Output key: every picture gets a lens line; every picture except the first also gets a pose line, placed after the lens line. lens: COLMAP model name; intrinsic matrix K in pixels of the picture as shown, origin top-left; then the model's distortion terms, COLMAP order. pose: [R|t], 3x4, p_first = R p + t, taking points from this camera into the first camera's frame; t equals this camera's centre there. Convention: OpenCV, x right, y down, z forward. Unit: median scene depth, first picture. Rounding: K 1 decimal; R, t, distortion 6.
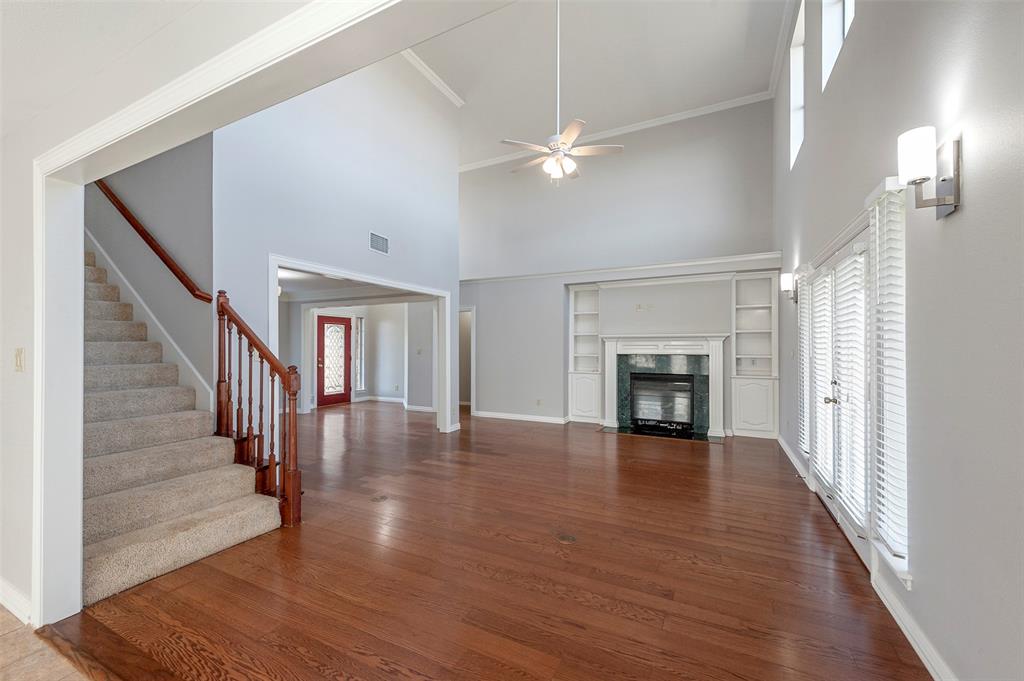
lens RADIAL K [[402.2, 0, 515.1], [0, 402.2, 345.6], [0, 0, 1]] dist [0.020905, -0.008074]
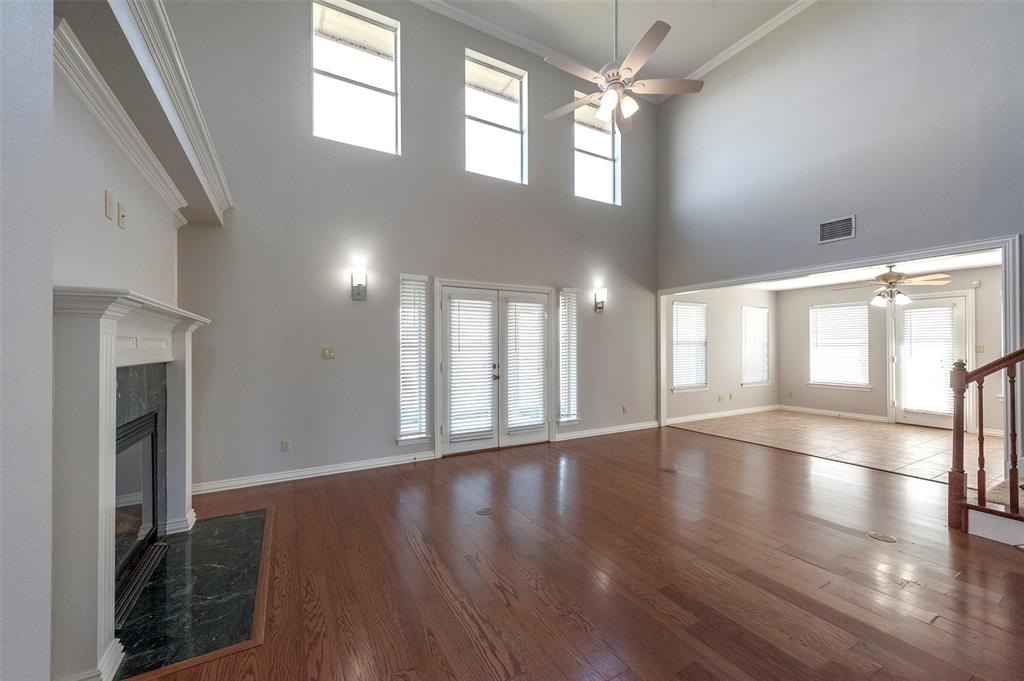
lens RADIAL K [[402.2, 0, 515.1], [0, 402.2, 345.6], [0, 0, 1]] dist [0.020905, -0.008074]
pose [[-0.830595, 0.003864, 0.556864, -0.090628], [0.000063, 0.999977, -0.006845, 0.006957], [-0.556878, -0.005650, -0.830575, 0.996569]]
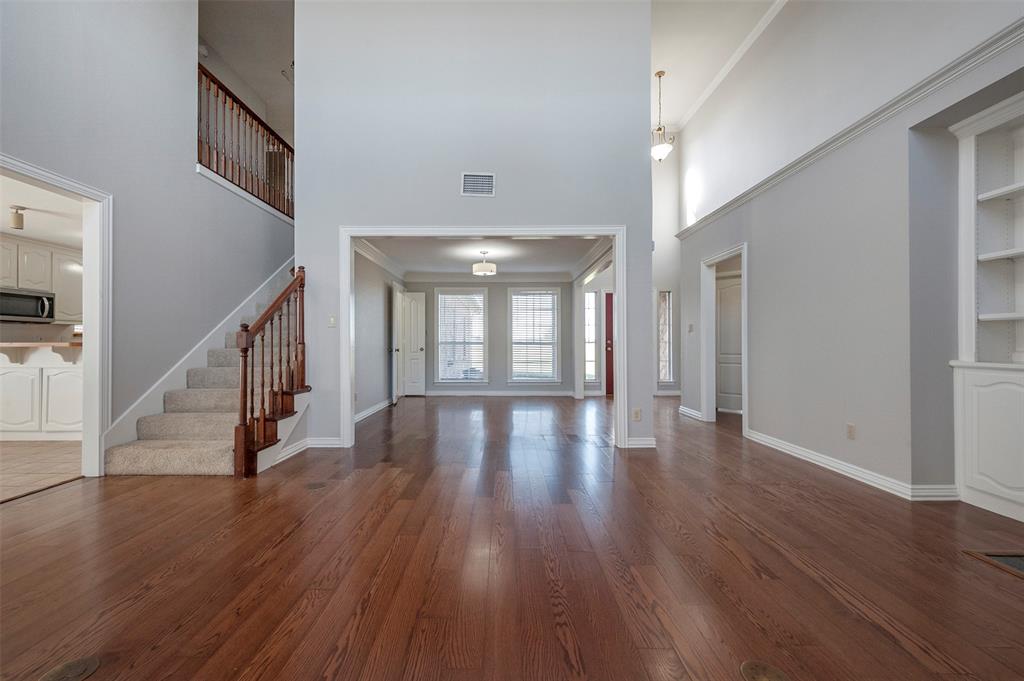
lens RADIAL K [[414.4, 0, 501.2], [0, 414.4, 342.3], [0, 0, 1]] dist [0.017501, -0.008818]
pose [[0.442742, -0.005855, -0.896630, 0.292431], [0.007138, 0.999970, -0.003005, 0.043695], [0.896620, -0.005069, 0.442771, 0.469777]]
